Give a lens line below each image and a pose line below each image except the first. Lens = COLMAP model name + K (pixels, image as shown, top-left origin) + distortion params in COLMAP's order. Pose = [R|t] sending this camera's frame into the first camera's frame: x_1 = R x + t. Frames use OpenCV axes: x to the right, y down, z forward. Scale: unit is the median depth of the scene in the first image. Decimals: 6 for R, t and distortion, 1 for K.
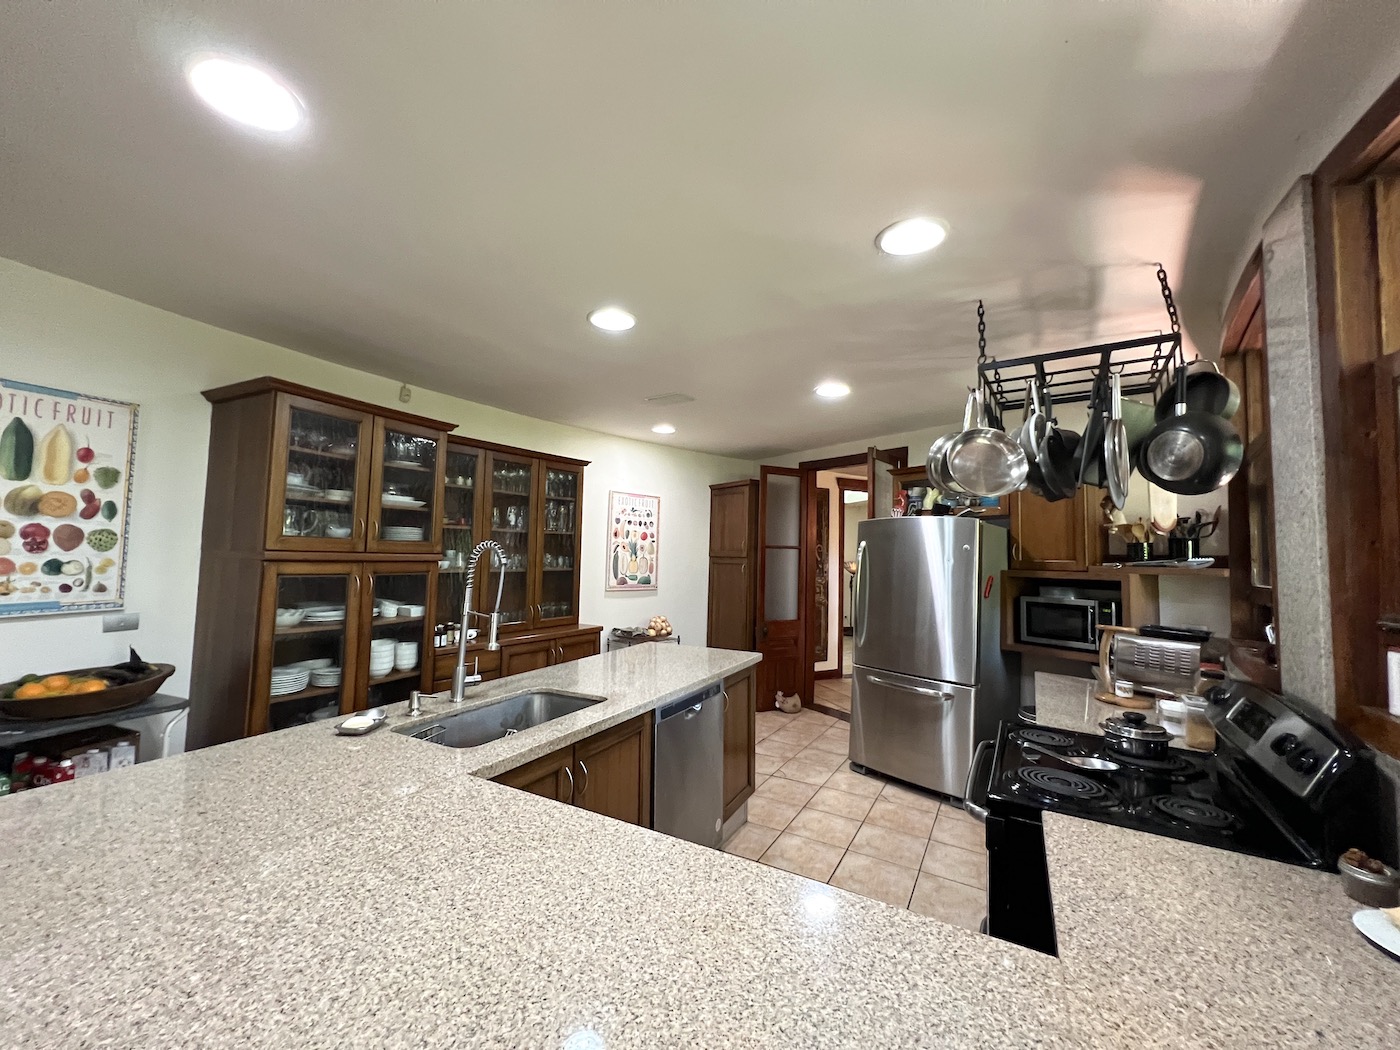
lens RADIAL K [[565.9, 0, 681.1], [0, 565.9, 520.7], [0, 0, 1]] dist [0.000259, 0.000006]
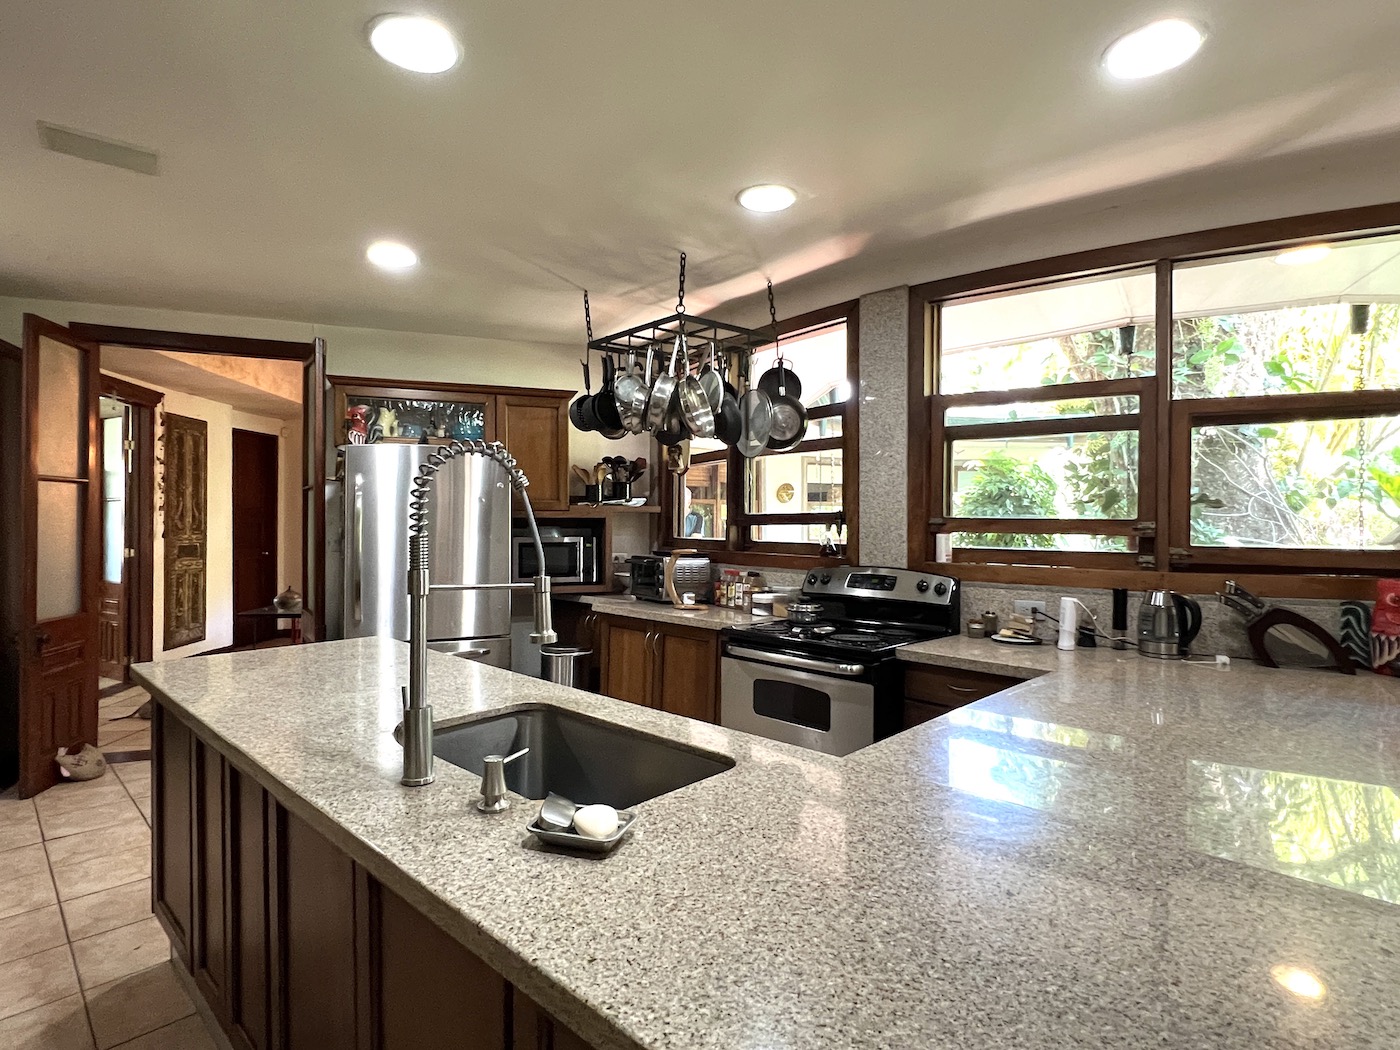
lens RADIAL K [[751.6, 0, 700.0], [0, 751.6, 525.0], [0, 0, 1]] dist [0.001084, 0.000049]
pose [[0.238371, -0.026817, 0.970804, -0.776502], [-0.054422, 0.997679, 0.040922, 0.060168], [-0.969648, -0.062587, 0.236358, 0.539168]]
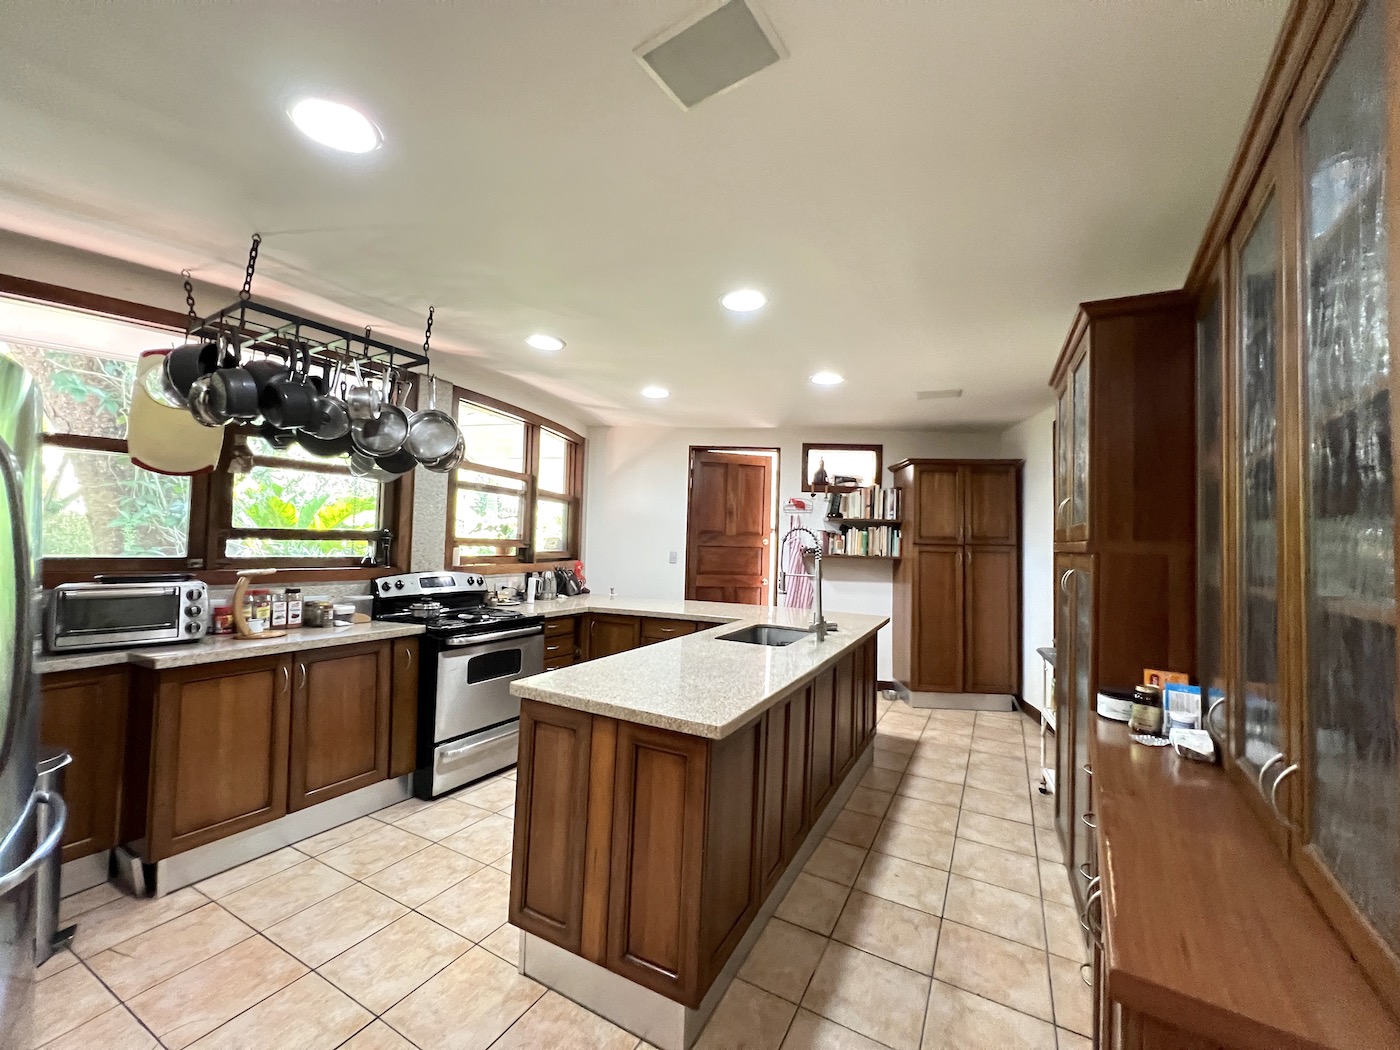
lens RADIAL K [[565.9, 0, 681.1], [0, 565.9, 520.7], [0, 0, 1]] dist [0.000259, 0.000006]
pose [[-0.998533, -0.053940, -0.004777, -0.026550], [-0.053254, 0.994161, -0.093849, 0.142958], [0.009811, -0.093457, -0.995575, 1.971939]]
